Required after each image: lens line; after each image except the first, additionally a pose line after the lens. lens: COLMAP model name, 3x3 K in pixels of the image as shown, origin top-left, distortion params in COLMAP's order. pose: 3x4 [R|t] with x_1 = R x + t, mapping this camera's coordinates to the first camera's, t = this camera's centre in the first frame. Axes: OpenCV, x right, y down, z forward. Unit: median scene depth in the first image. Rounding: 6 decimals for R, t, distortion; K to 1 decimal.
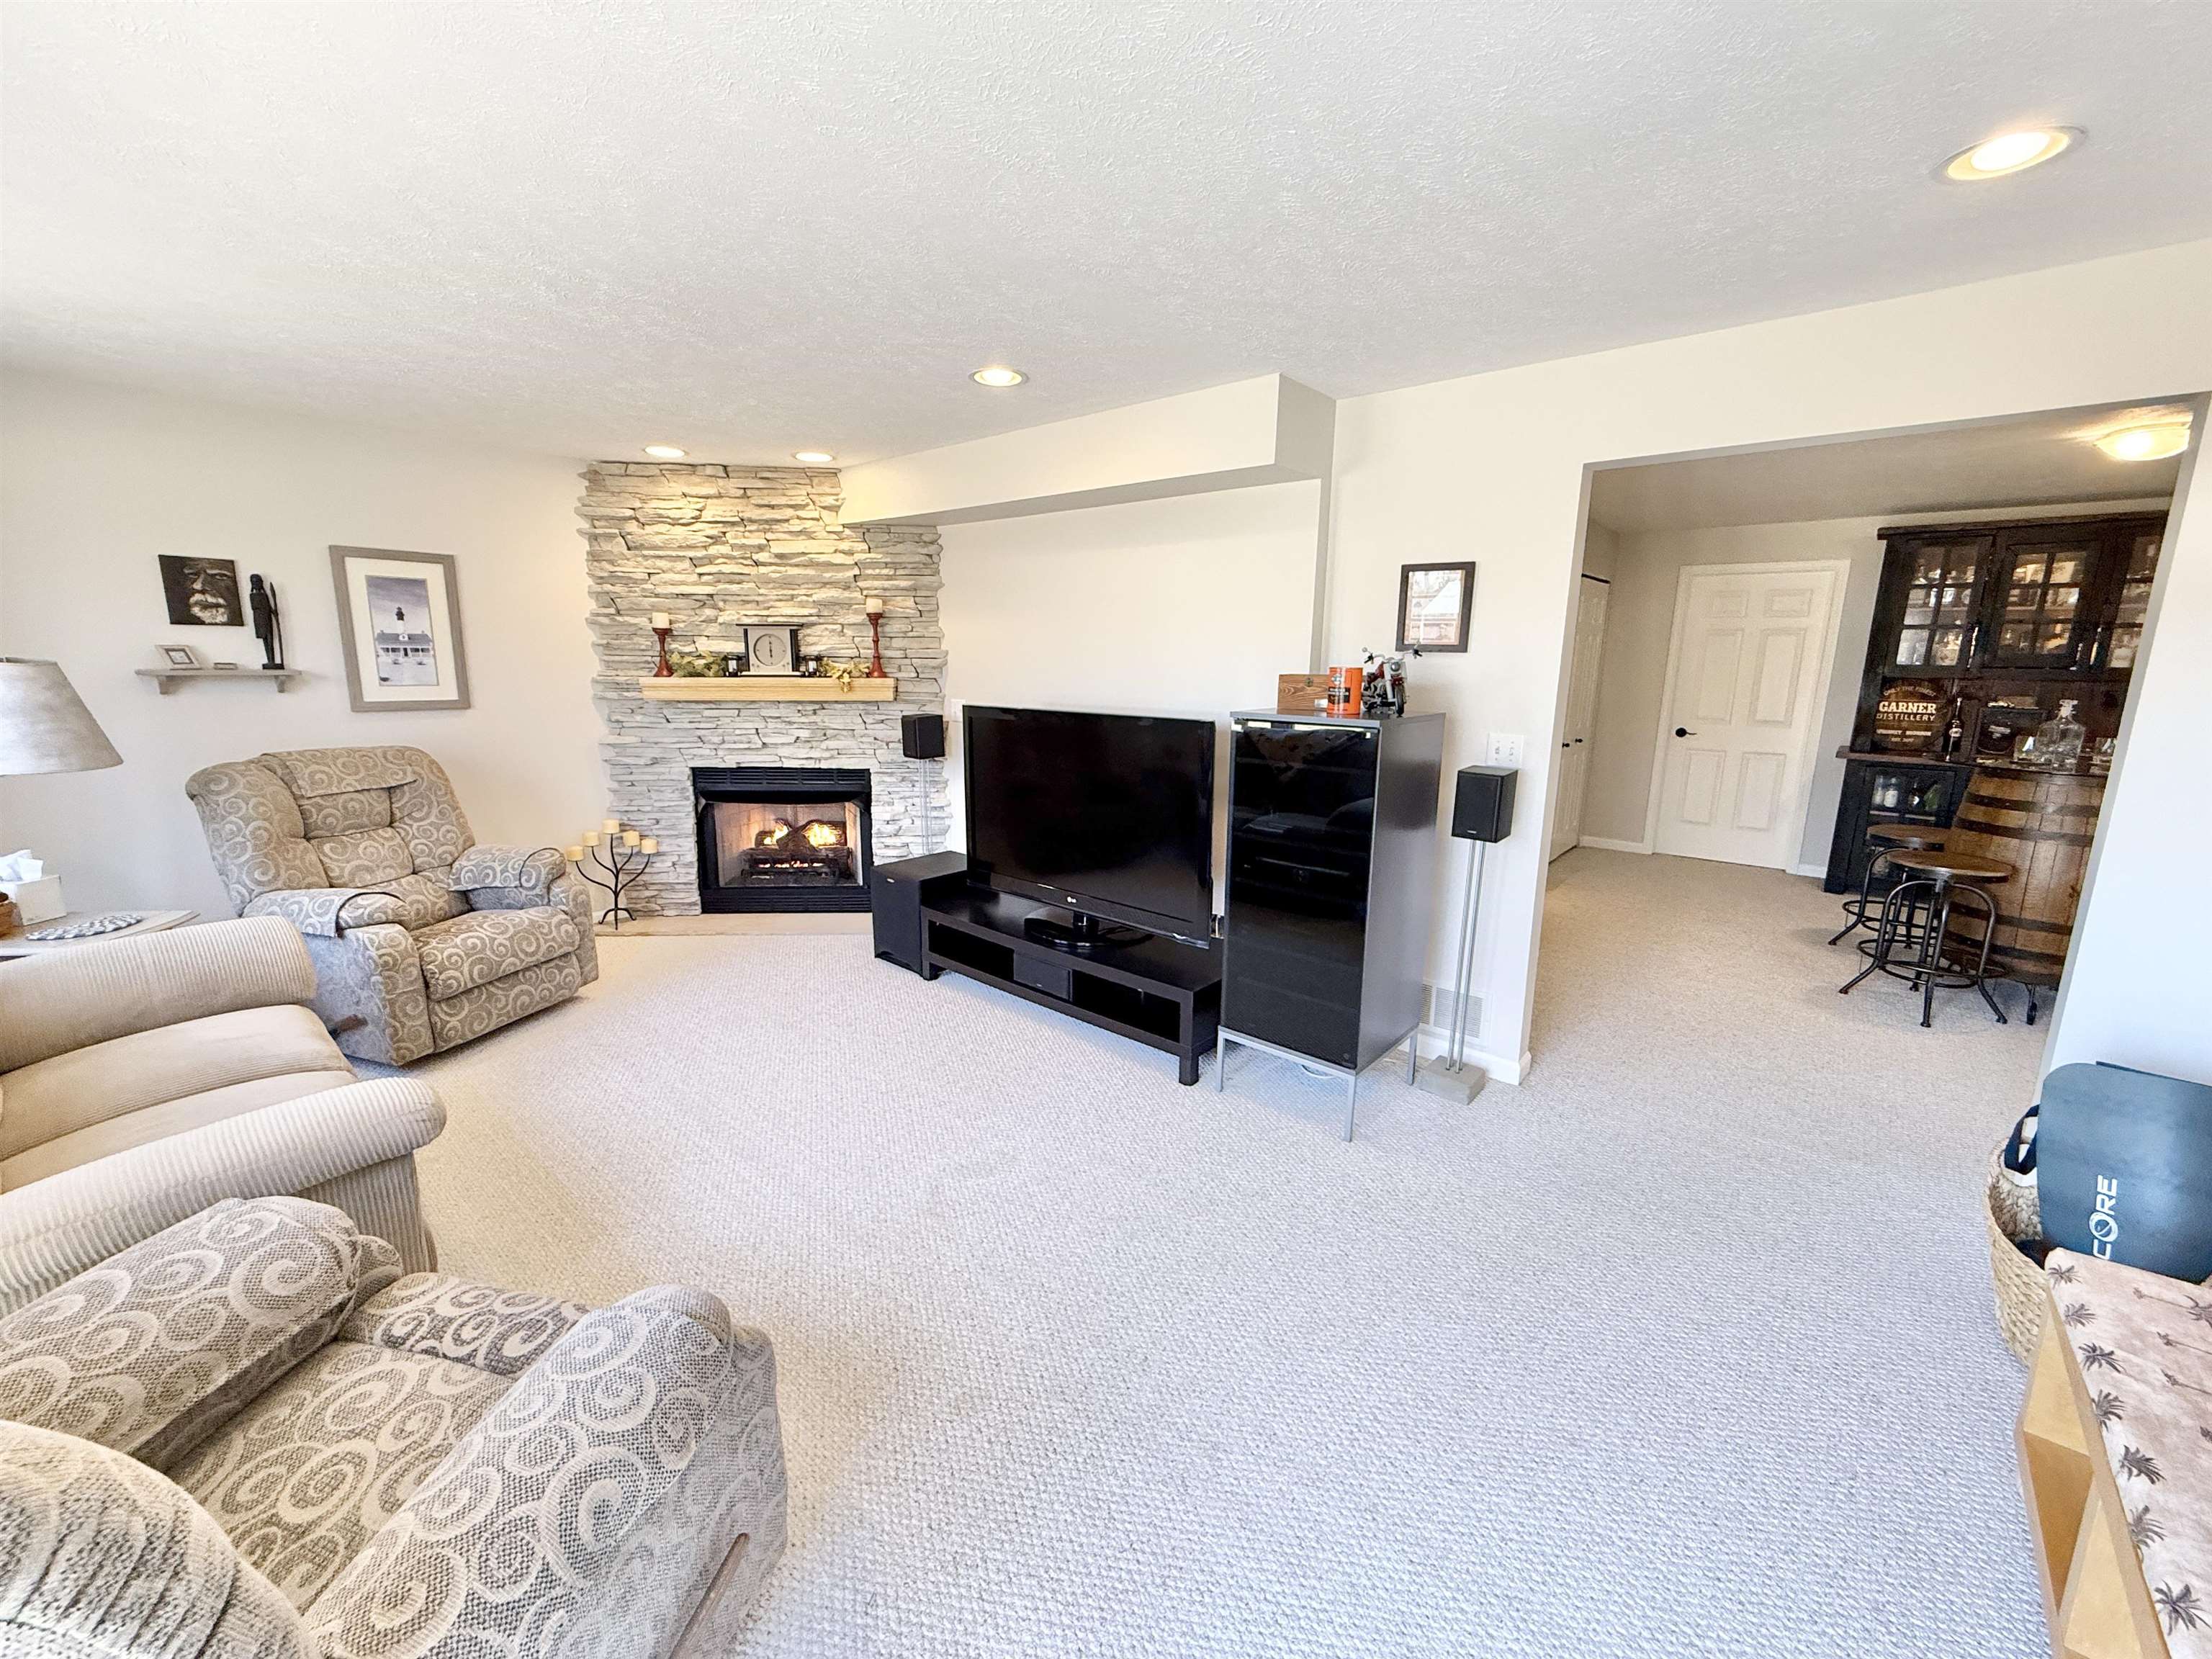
lens RADIAL K [[882.1, 0, 1100.7], [0, 882.1, 824.1], [0, 0, 1]] dist [0.003495, -0.000759]
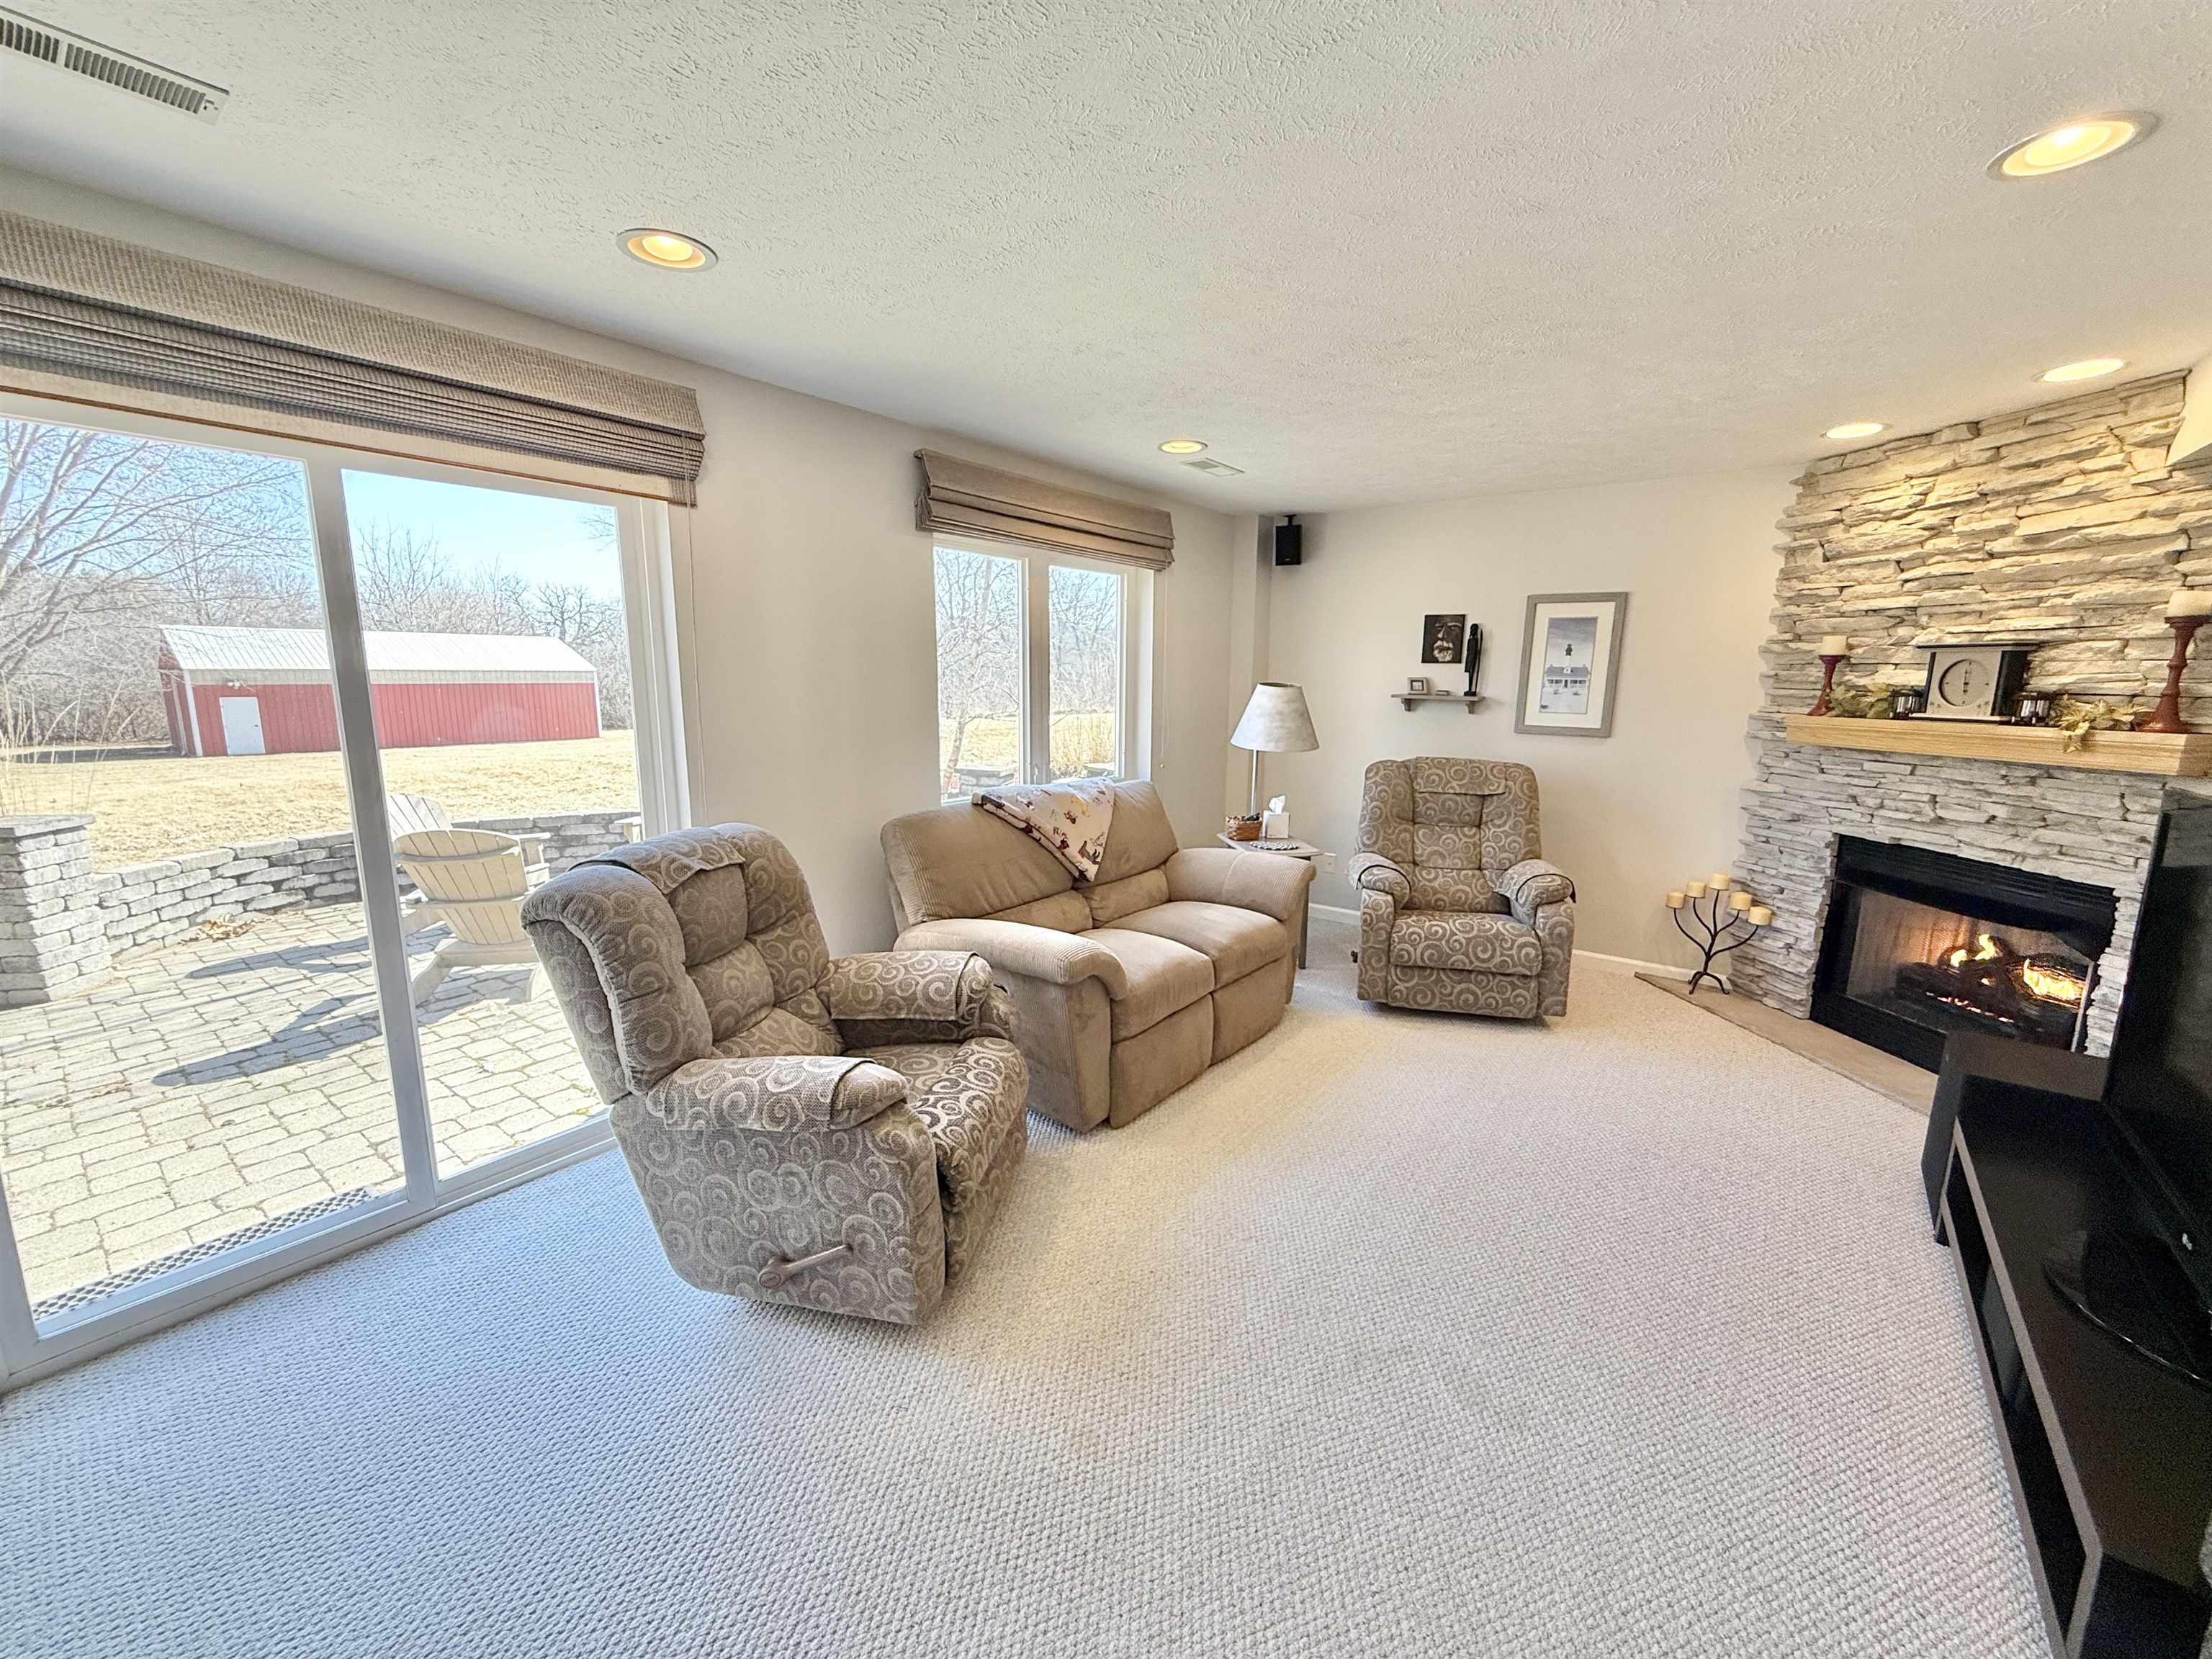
lens RADIAL K [[882.1, 0, 1101.4], [0, 882.1, 824.3], [0, 0, 1]] dist [0.003495, -0.000759]
pose [[0.052492, 0.160276, -0.985676, 0.276574], [-0.200097, 0.968707, 0.146861, -0.059301], [0.978369, 0.189521, 0.082920, 0.317513]]
